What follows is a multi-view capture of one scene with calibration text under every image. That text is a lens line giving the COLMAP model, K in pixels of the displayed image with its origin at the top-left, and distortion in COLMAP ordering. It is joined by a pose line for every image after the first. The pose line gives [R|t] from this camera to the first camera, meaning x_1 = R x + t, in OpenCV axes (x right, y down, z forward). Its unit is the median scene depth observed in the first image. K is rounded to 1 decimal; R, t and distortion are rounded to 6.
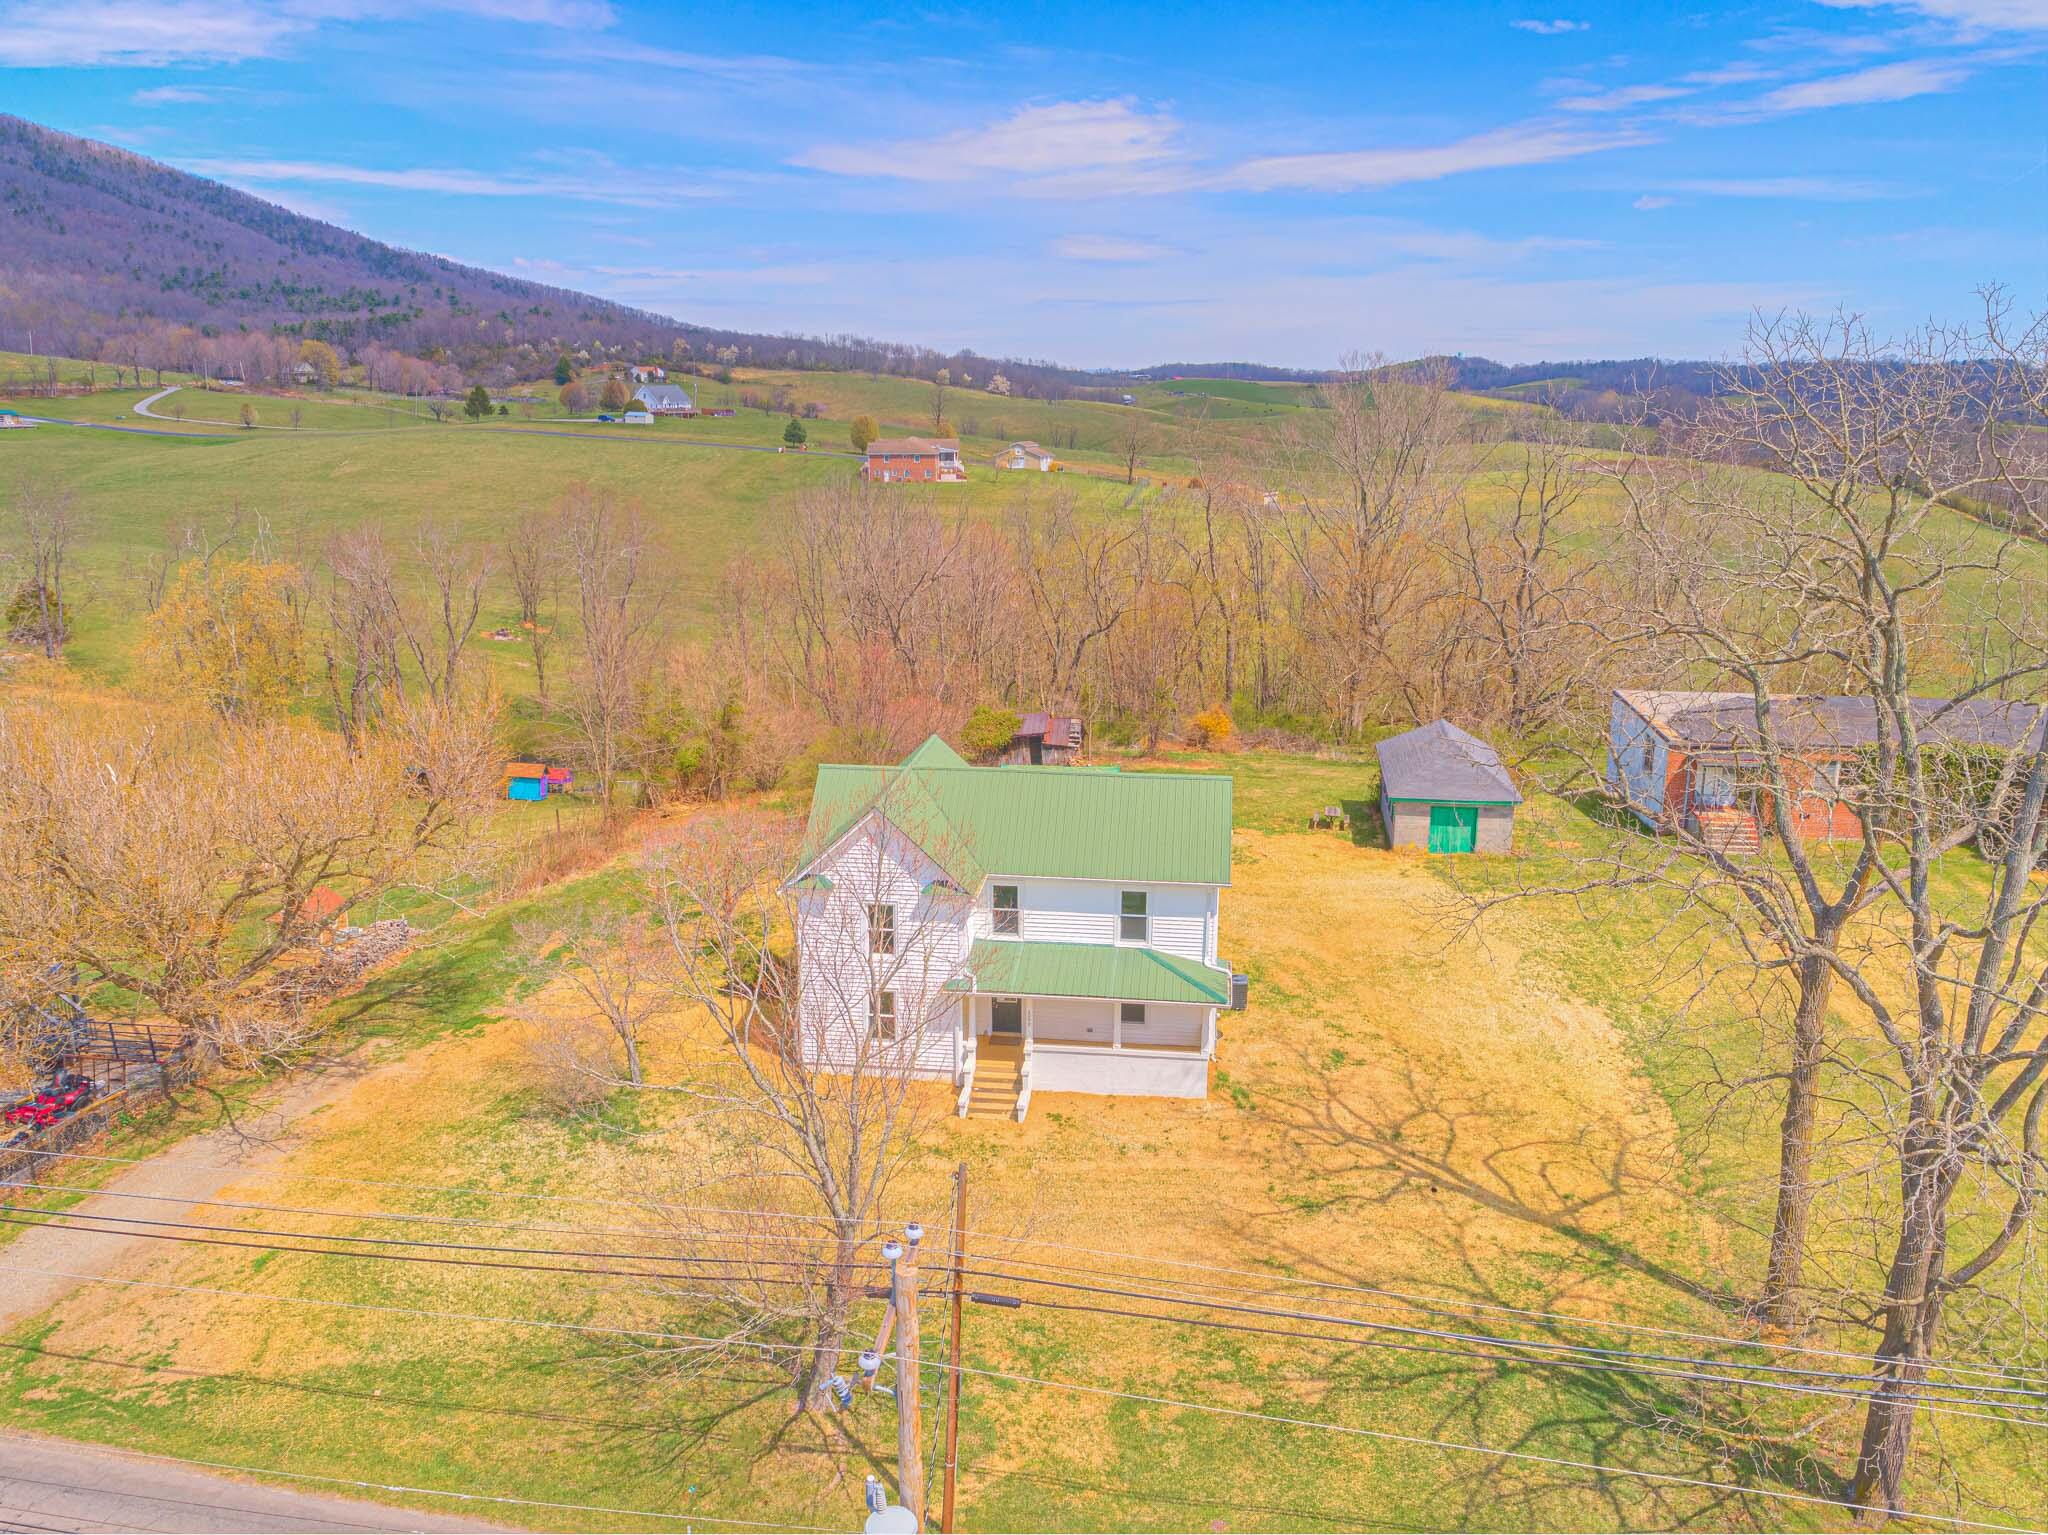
lens RADIAL K [[1560.9, 0, 1019.3], [0, 1560.9, 744.0], [0, 0, 1]] dist [-0.005814, -0.005510]
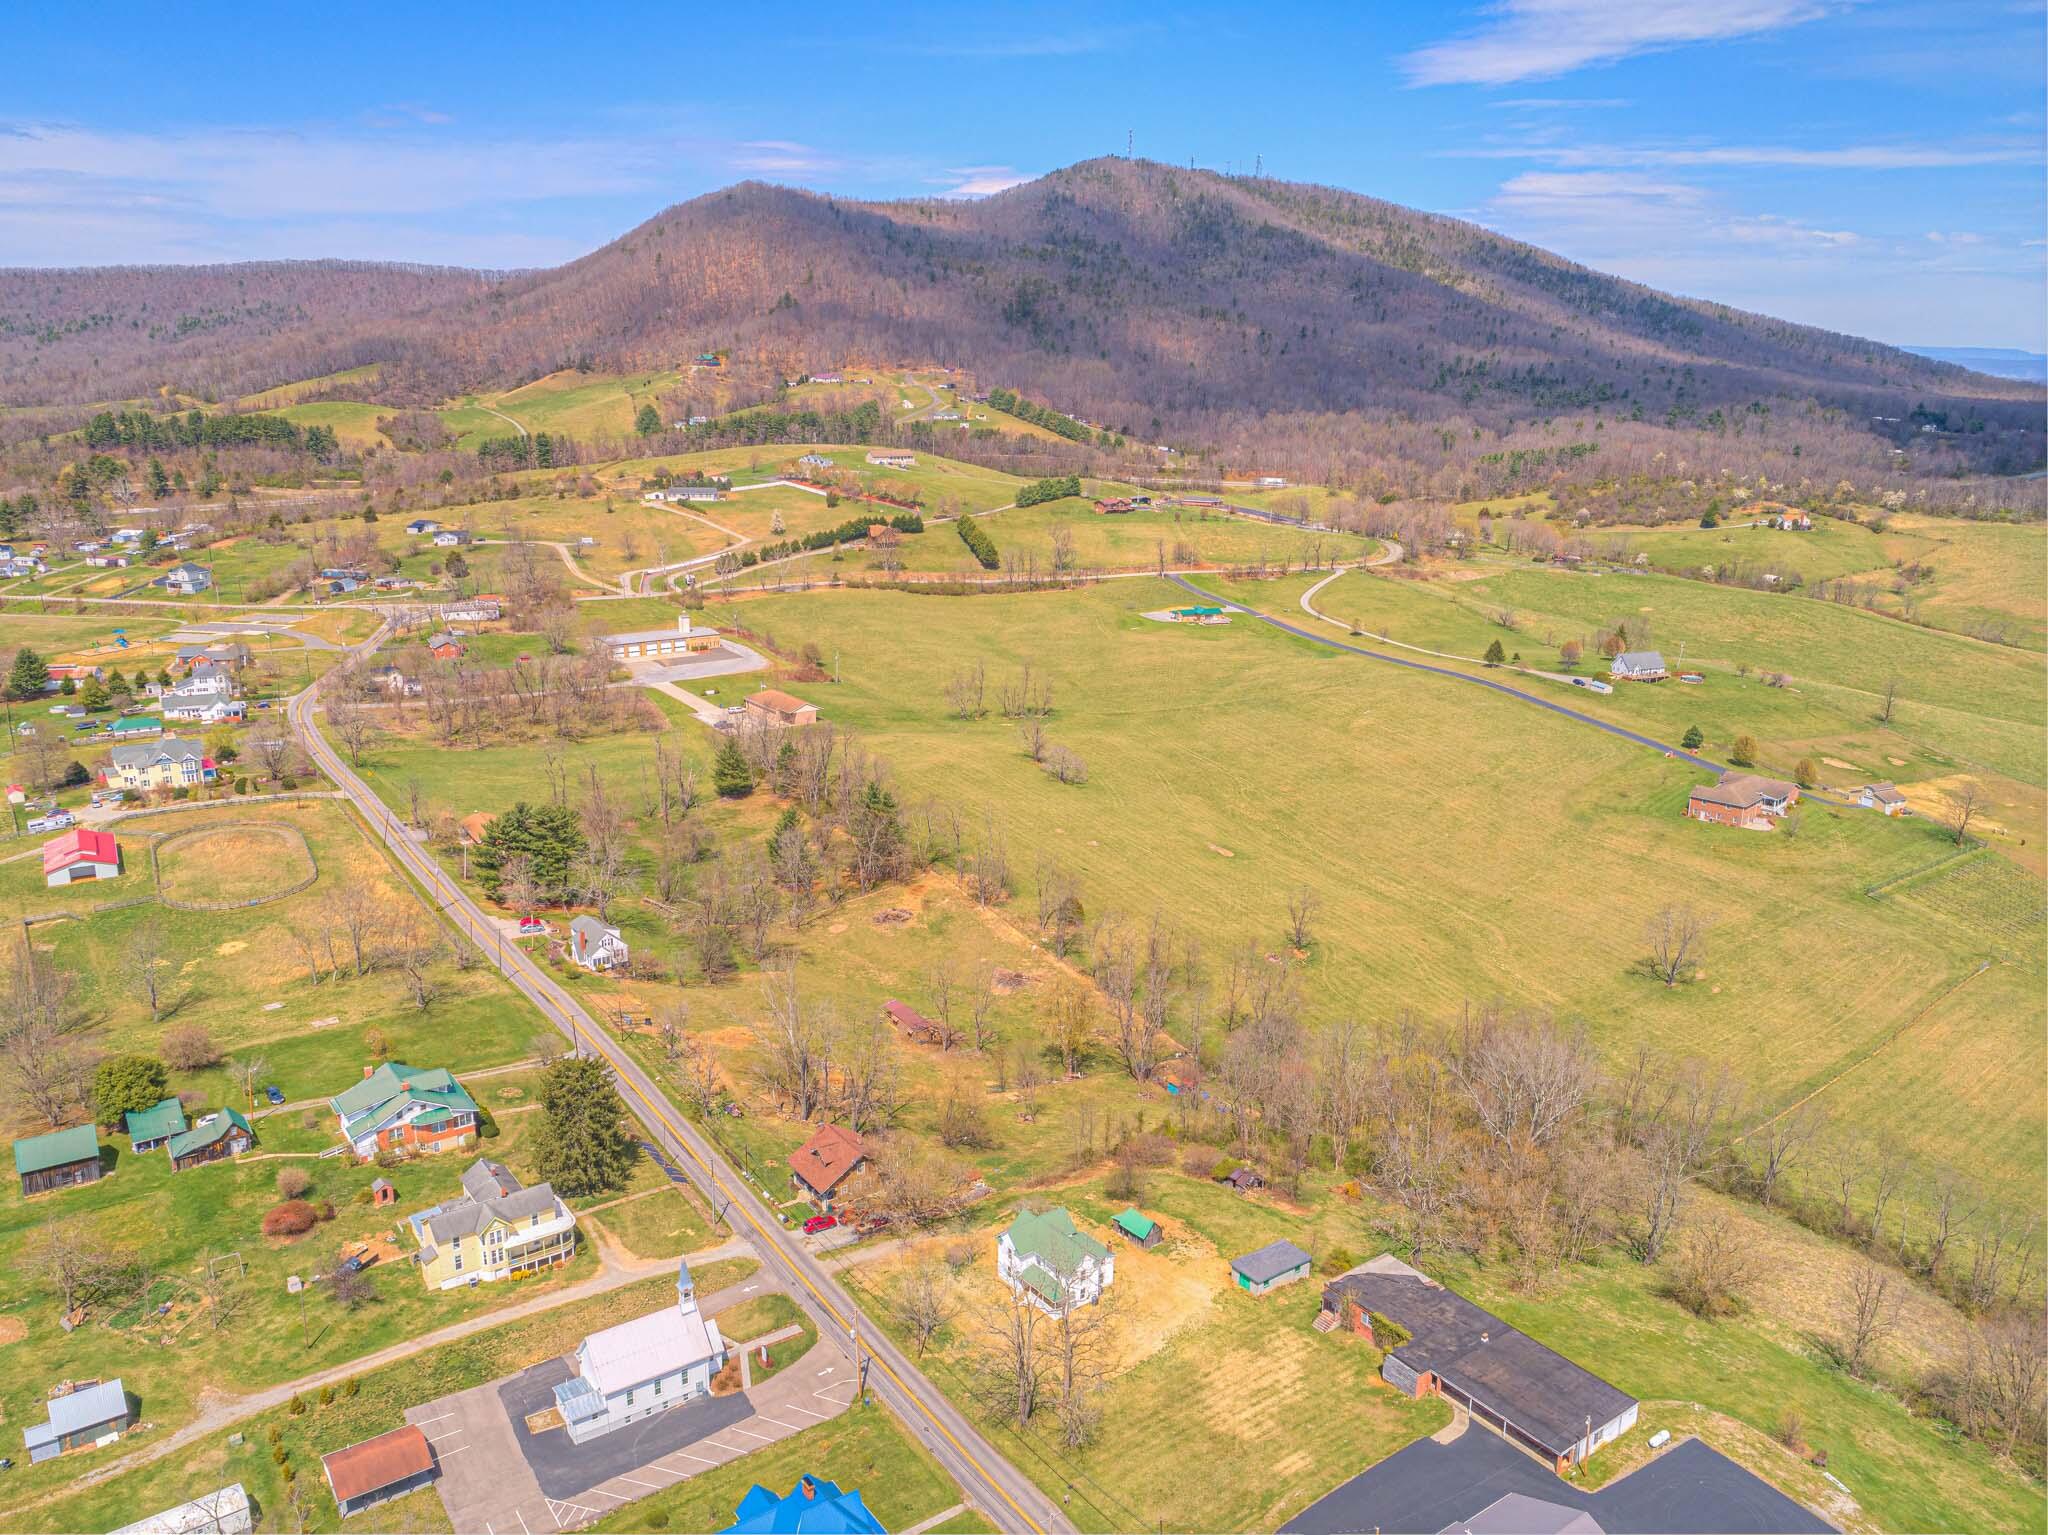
lens RADIAL K [[1557.1, 0, 1024.0], [0, 1557.1, 767.5], [0, 0, 1]] dist [-0.015668, 0.007413]
pose [[0.709402, 0.191358, -0.678329, 3.132118], [-0.171435, 0.980381, 0.097278, -1.961913], [0.683636, 0.047280, 0.728290, -2.658351]]
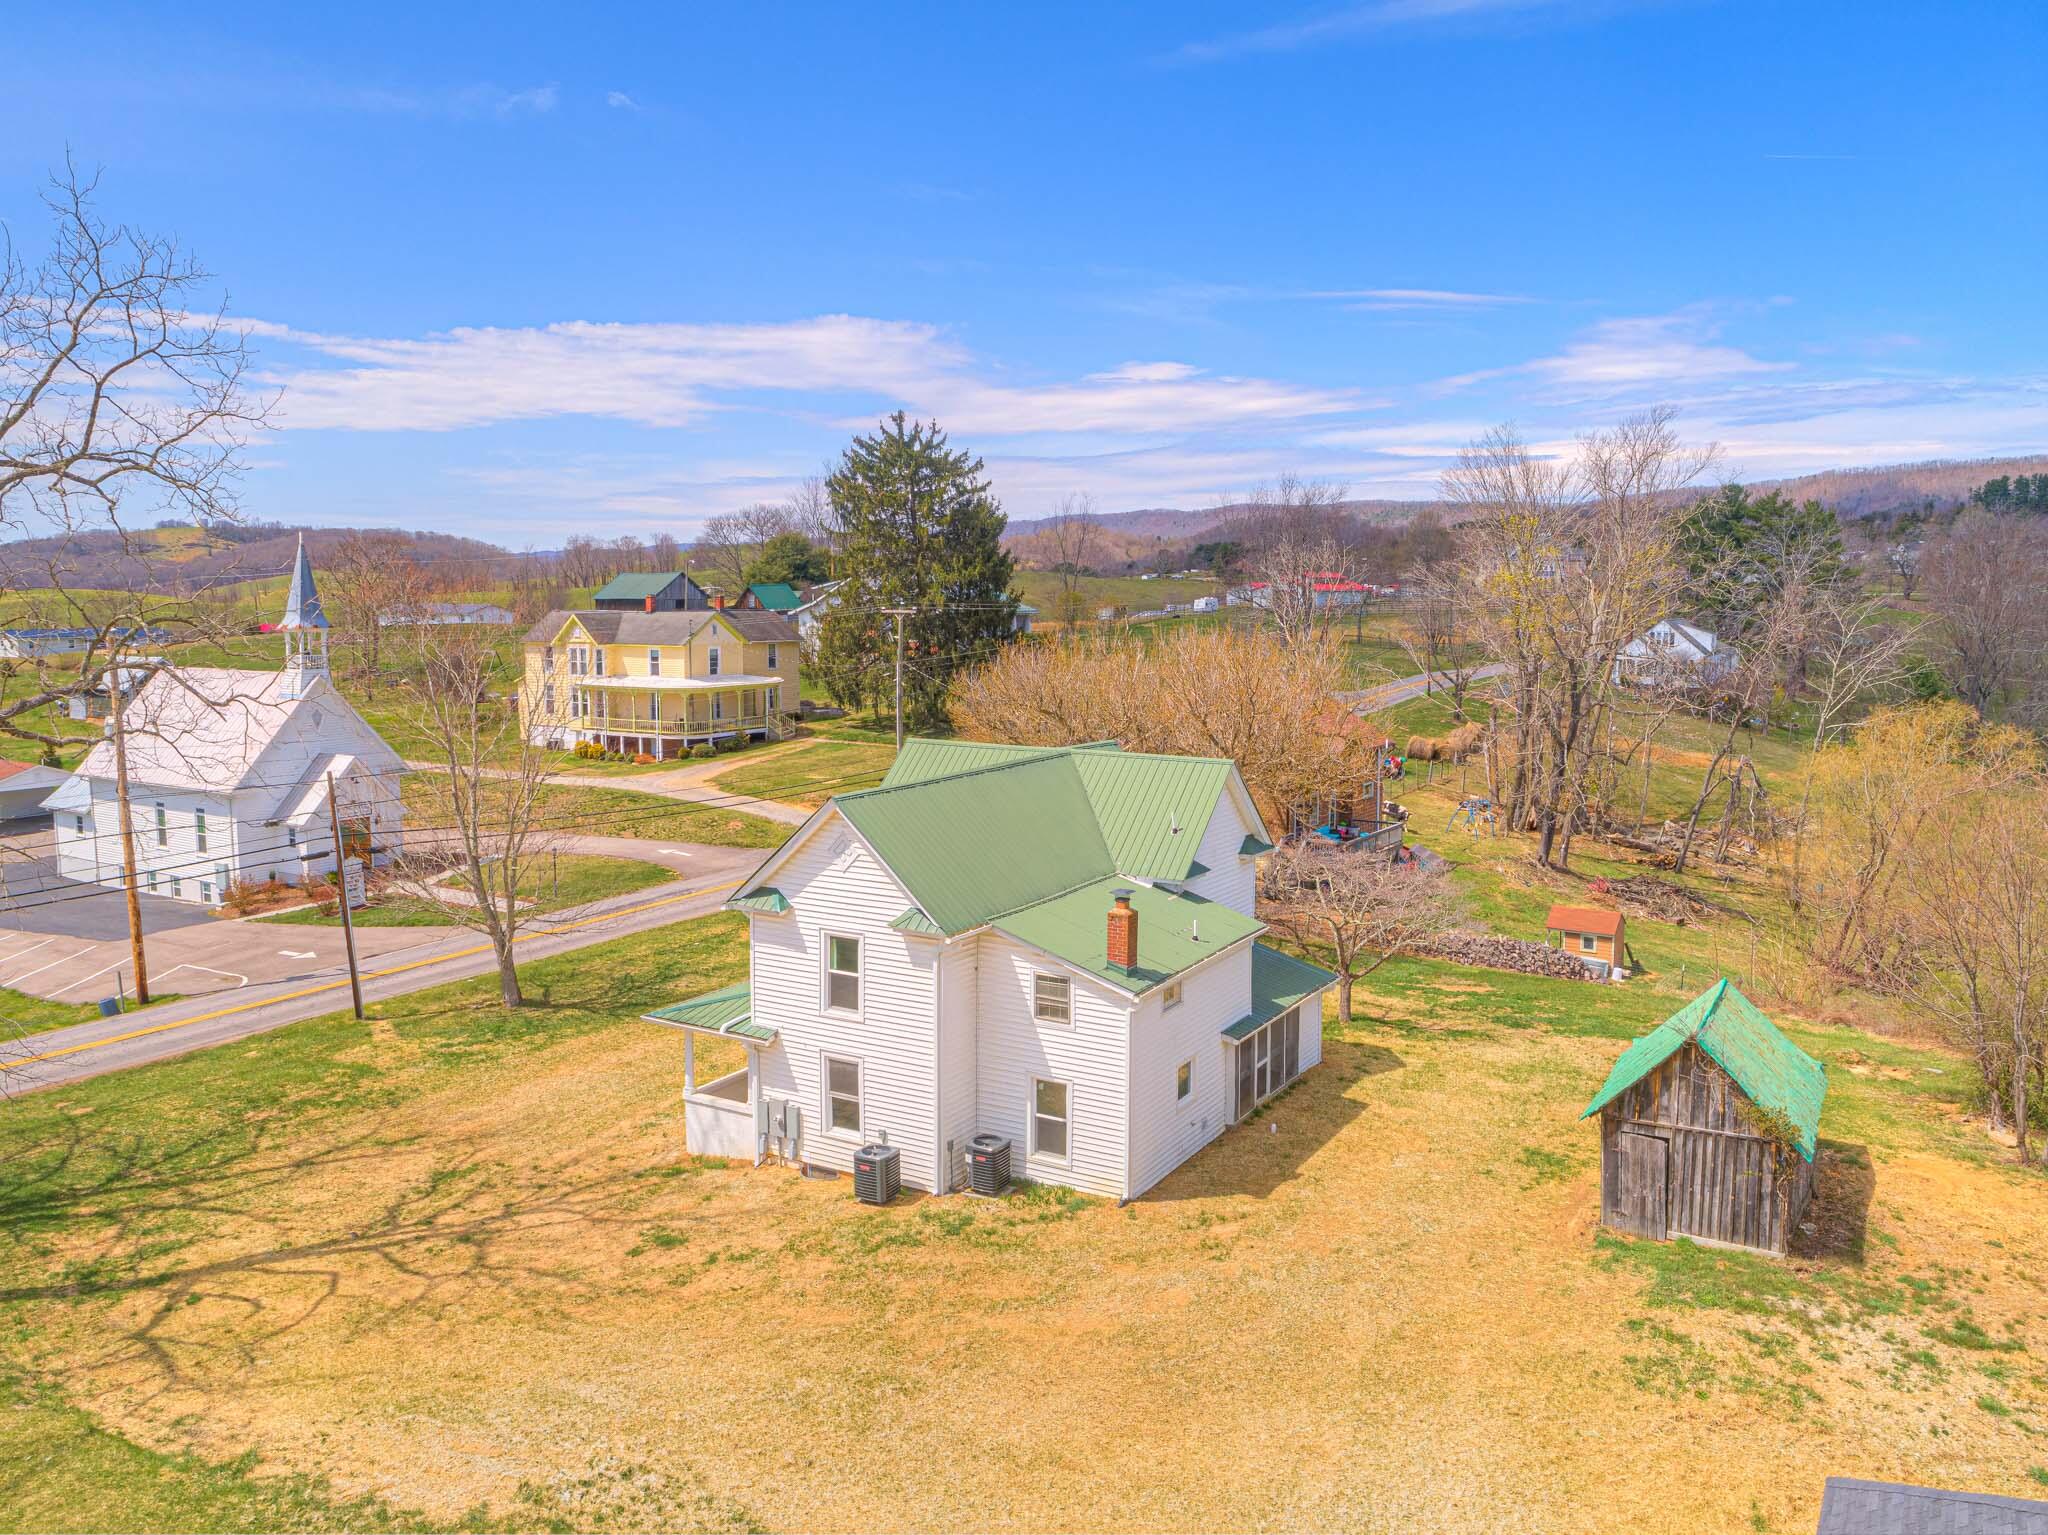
lens RADIAL K [[1557.1, 0, 1024.0], [0, 1557.1, 767.5], [0, 0, 1]] dist [-0.015668, 0.007413]
pose [[-0.391546, 0.111010, -0.913438, 0.856841], [-0.205921, 0.956948, 0.204566, -0.173854], [0.896821, 0.268193, -0.351830, 1.583815]]
